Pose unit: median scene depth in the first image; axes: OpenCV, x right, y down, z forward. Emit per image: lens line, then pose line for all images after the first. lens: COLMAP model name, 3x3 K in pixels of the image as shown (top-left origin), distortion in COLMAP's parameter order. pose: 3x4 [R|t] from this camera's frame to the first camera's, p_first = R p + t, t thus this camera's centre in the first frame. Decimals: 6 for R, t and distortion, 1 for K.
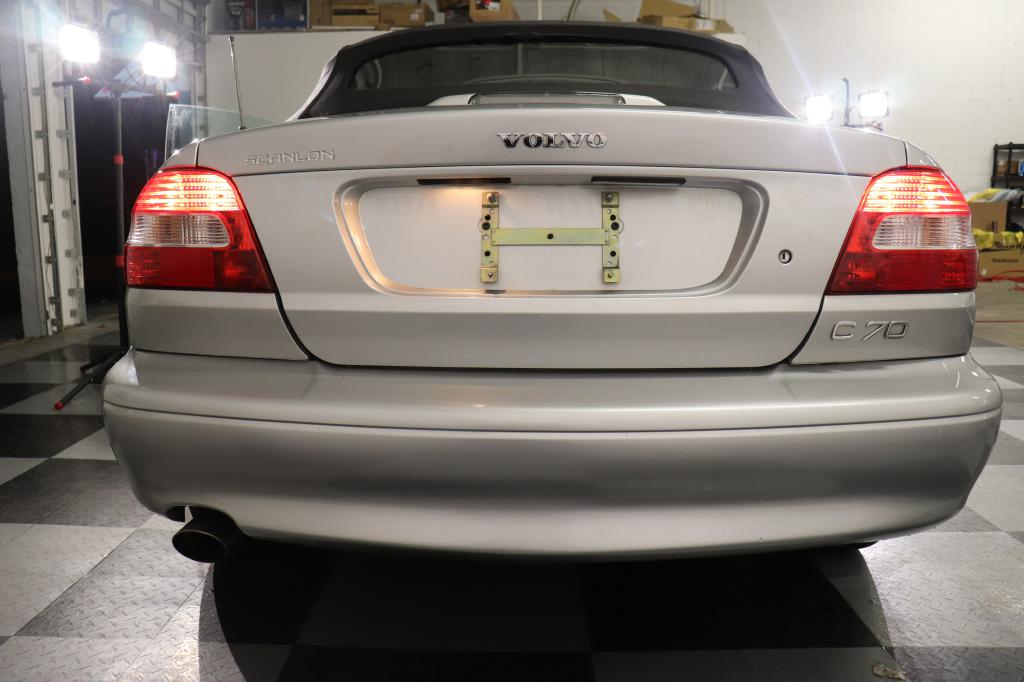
lens RADIAL K [[842.7, 0, 512.0], [0, 842.7, 341.0], [0, 0, 1]] dist [-0.153472, 0.131941]
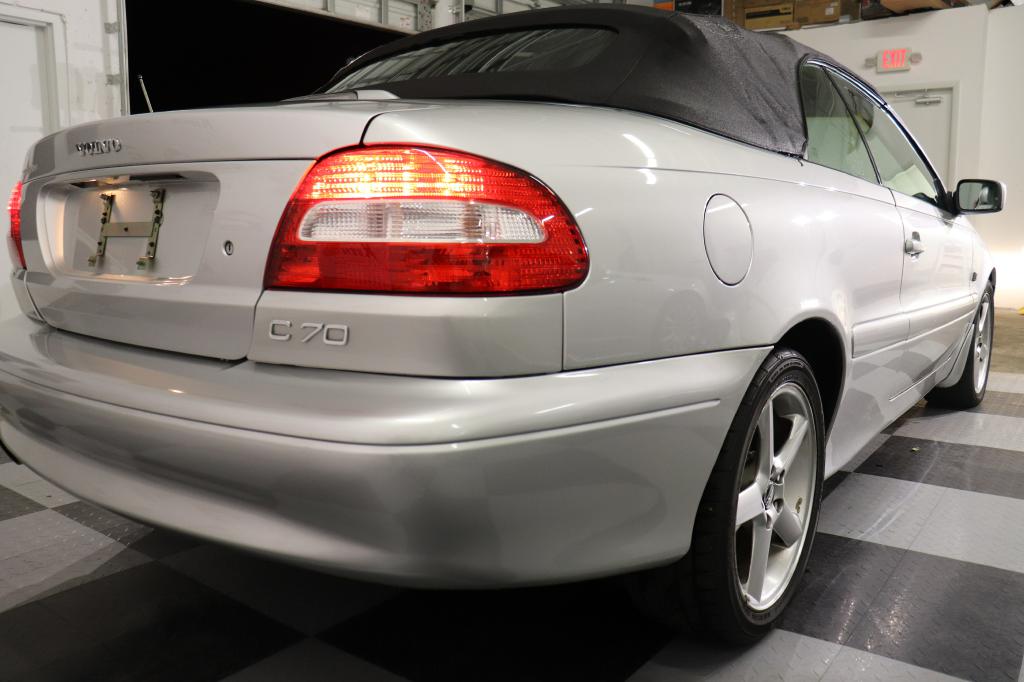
lens RADIAL K [[842.7, 0, 512.0], [0, 842.7, 341.0], [0, 0, 1]] dist [-0.153472, 0.131941]
pose [[0.813919, 0.082109, -0.575147, 1.128475], [-0.088181, 0.995953, 0.017395, -0.037235], [0.574248, 0.036559, 0.817865, 0.384876]]
